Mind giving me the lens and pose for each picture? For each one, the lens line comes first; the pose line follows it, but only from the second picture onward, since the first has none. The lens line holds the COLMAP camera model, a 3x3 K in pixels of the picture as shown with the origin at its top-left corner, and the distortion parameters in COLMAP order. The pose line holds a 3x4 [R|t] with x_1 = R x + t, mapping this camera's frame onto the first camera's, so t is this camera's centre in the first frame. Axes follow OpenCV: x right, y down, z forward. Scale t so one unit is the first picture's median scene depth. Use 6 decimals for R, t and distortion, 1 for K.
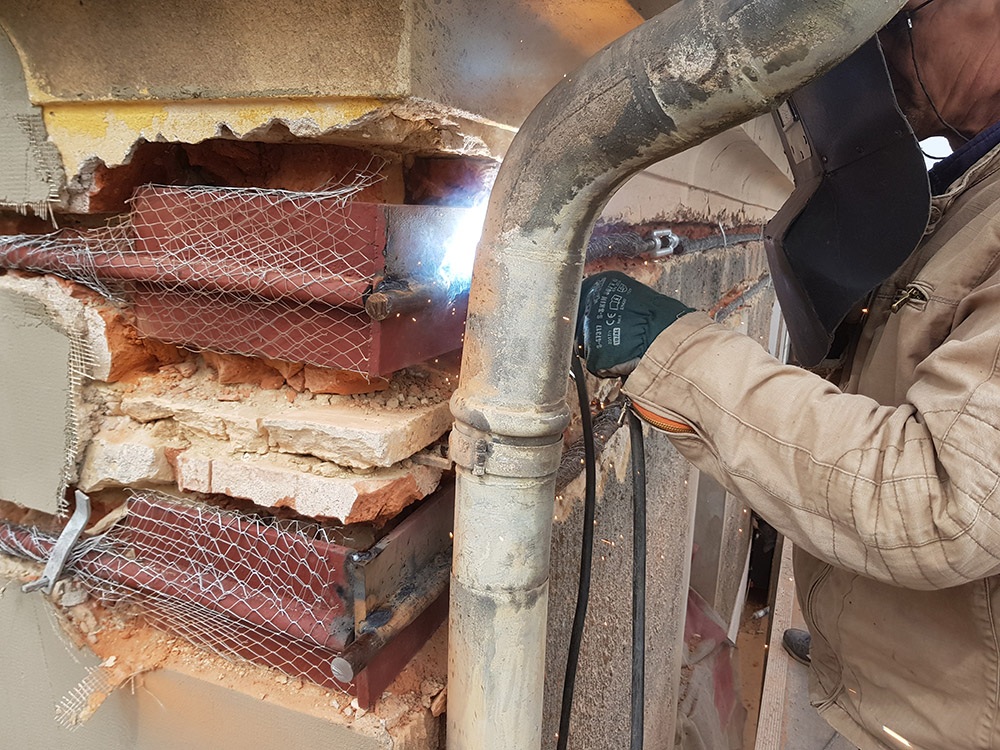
lens RADIAL K [[767.0, 0, 476.1], [0, 767.0, 352.1], [0, 0, 1]] dist [0.076550, -0.147959]
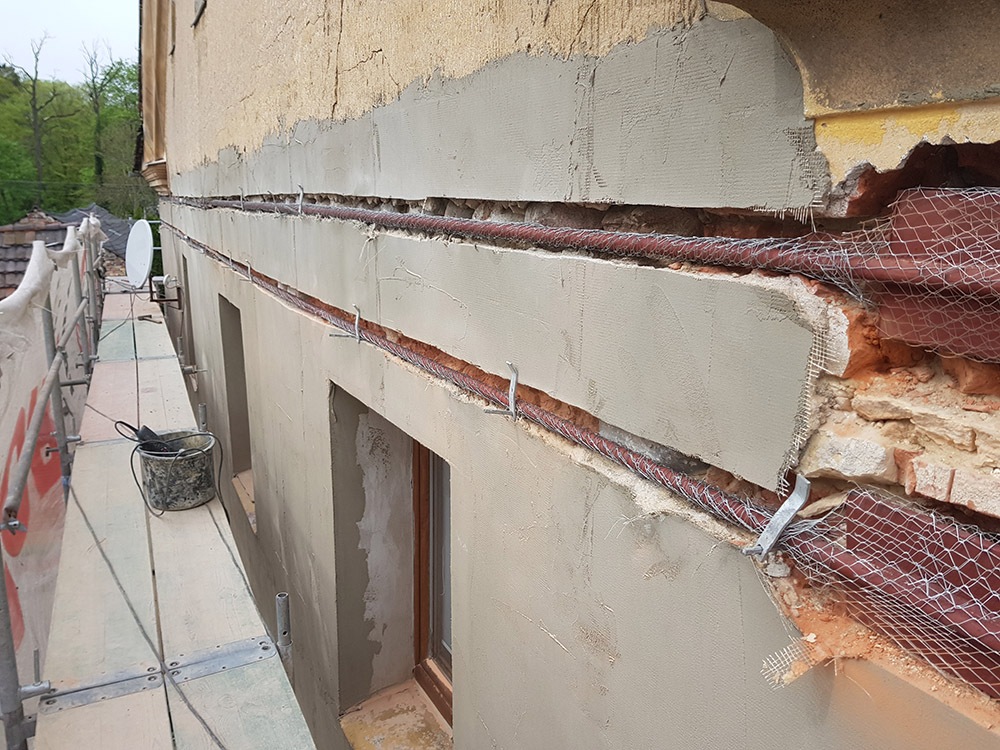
lens RADIAL K [[770.8, 0, 502.6], [0, 770.8, 367.6], [0, 0, 1]] dist [0.043071, -0.078505]
pose [[0.775961, 0.102511, -0.622395, -0.191850], [-0.093577, 0.994496, 0.047132, 0.019699], [0.623801, 0.021669, 0.781283, -0.122258]]
